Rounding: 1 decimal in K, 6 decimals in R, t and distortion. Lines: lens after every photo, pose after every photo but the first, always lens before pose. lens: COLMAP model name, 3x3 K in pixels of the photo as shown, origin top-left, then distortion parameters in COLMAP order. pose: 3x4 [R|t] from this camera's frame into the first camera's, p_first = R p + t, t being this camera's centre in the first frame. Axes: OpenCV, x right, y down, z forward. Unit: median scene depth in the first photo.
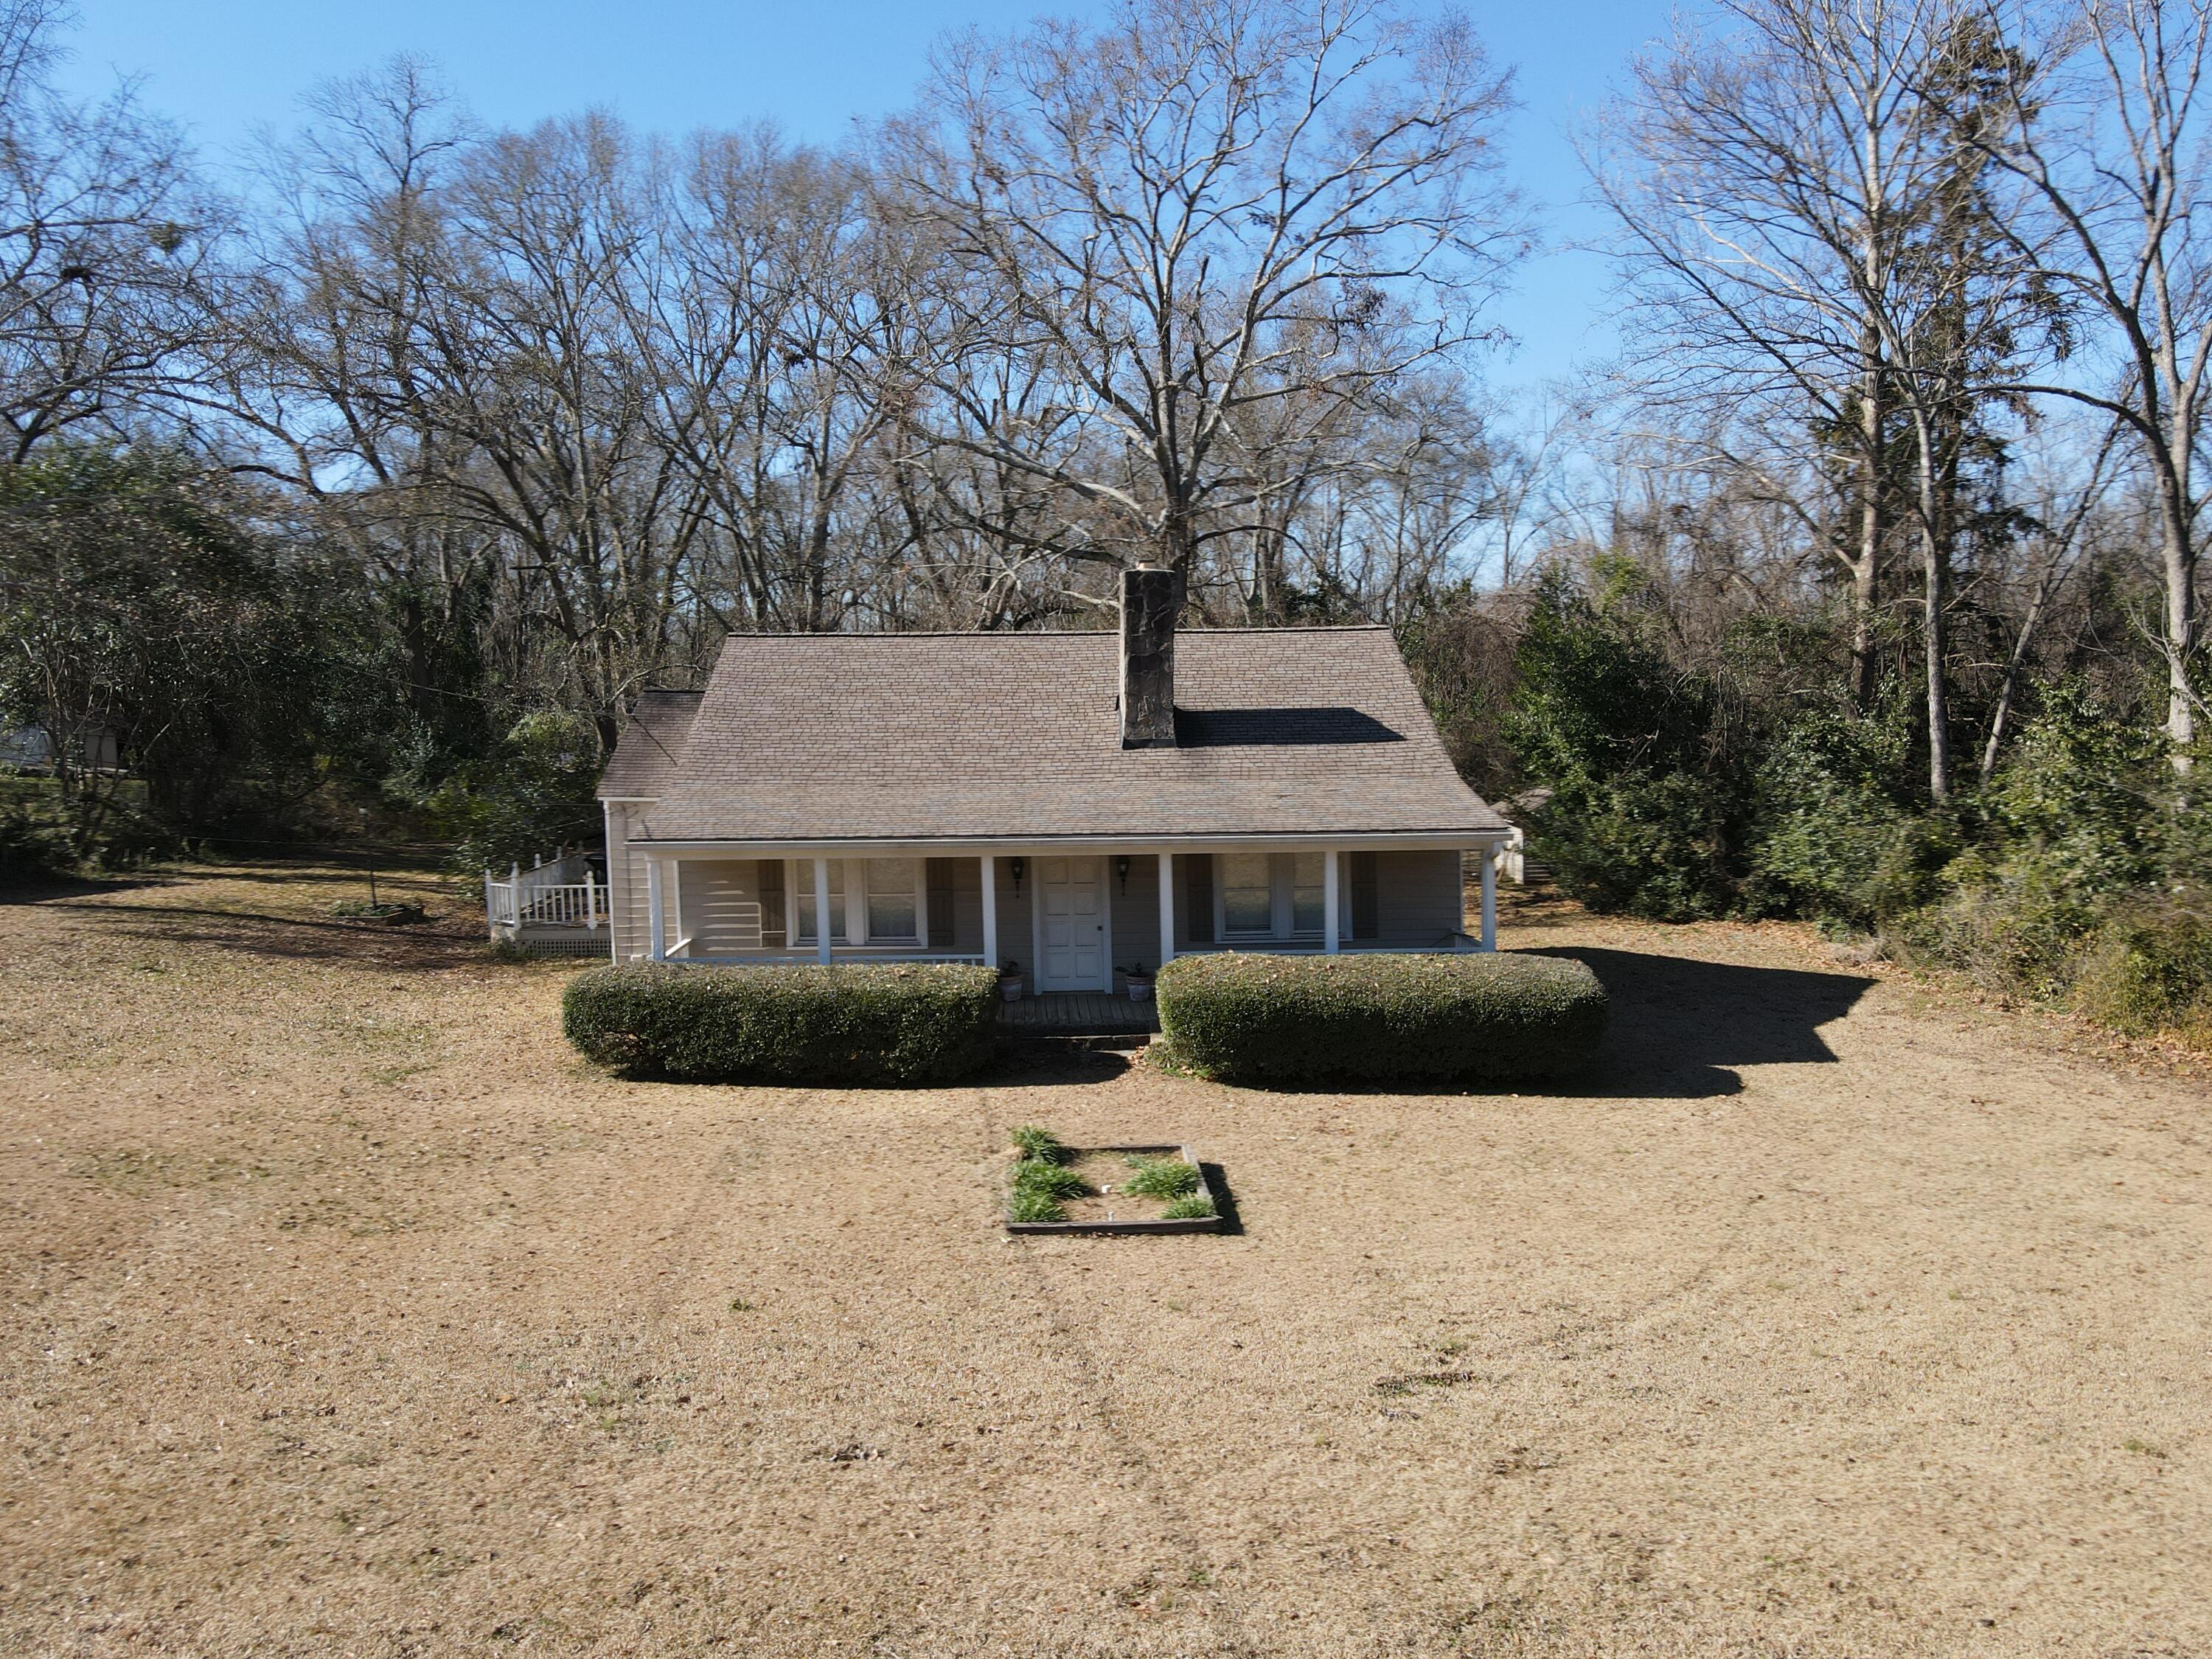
lens RADIAL K [[1547.0, 0, 1096.0], [0, 1547.0, 757.8], [0, 0, 1]] dist [0.054420, 0.000238]
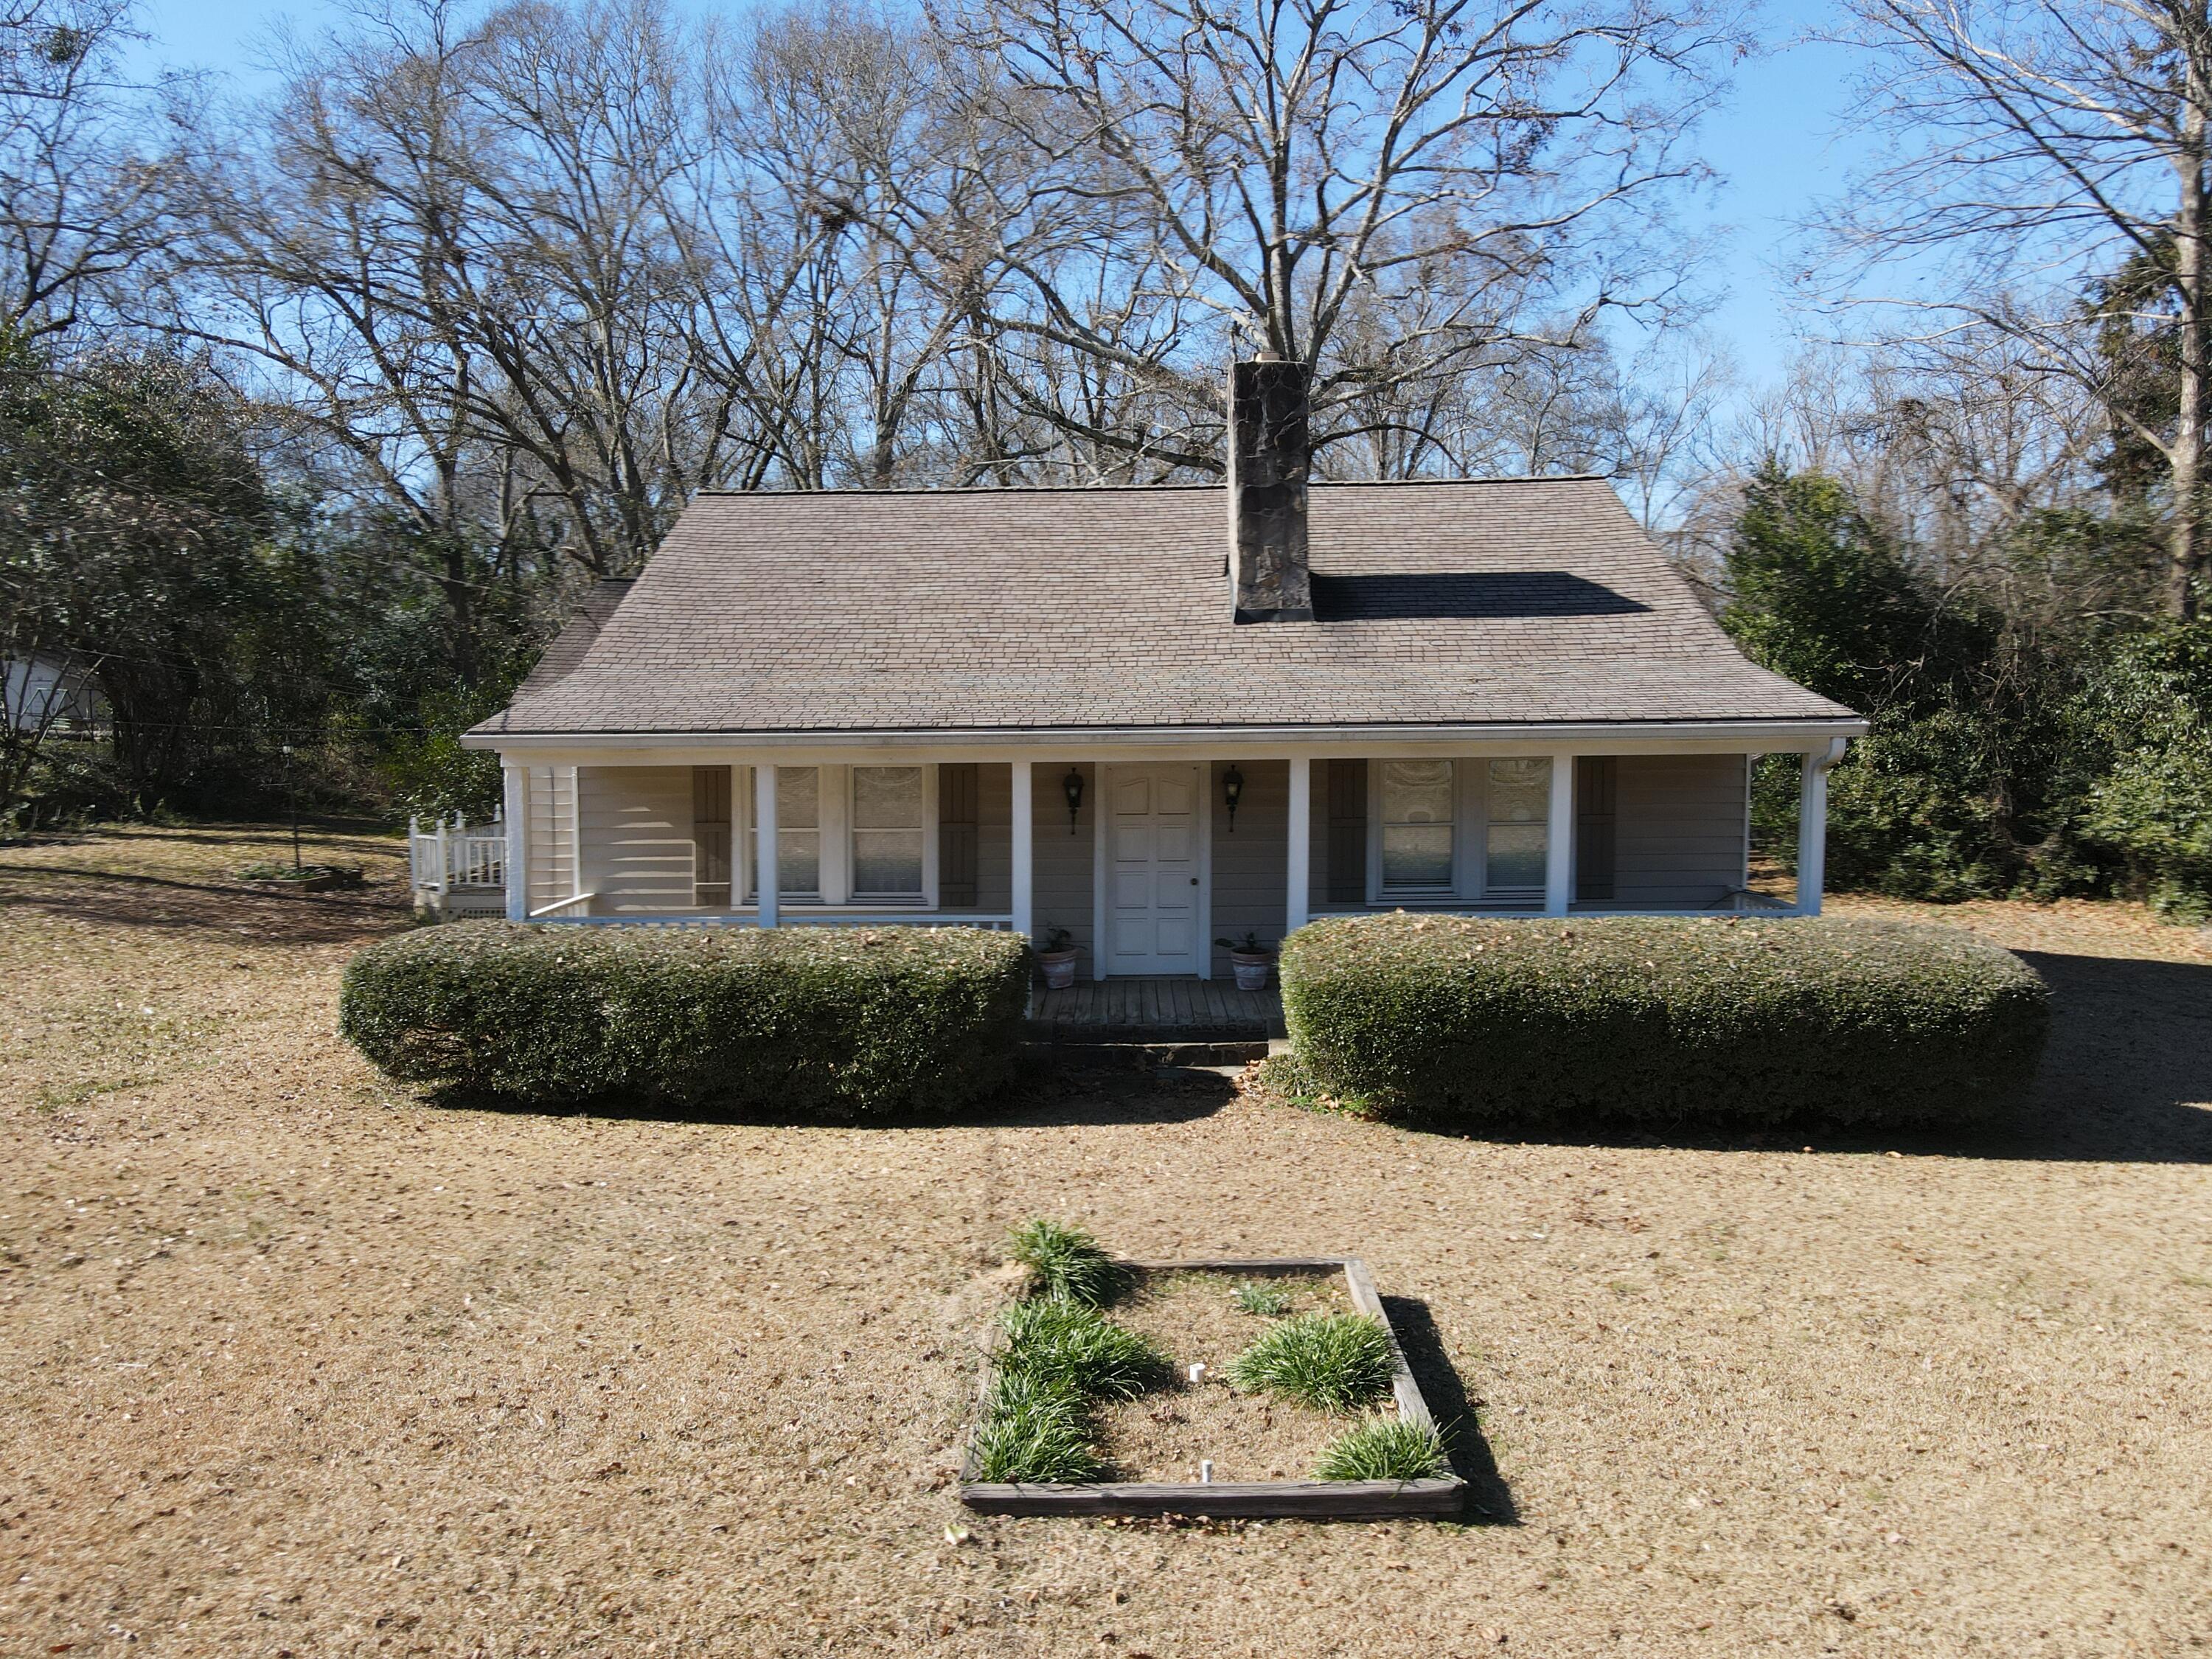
lens RADIAL K [[1559.8, 0, 1106.0], [0, 1559.8, 829.5], [0, 0, 1]] dist [0.129721, -0.108832]
pose [[0.998362, 0.003962, -0.057073, 0.004028], [-0.001161, 0.998796, 0.049040, 0.060382], [0.057198, -0.048893, 0.997165, 0.359341]]
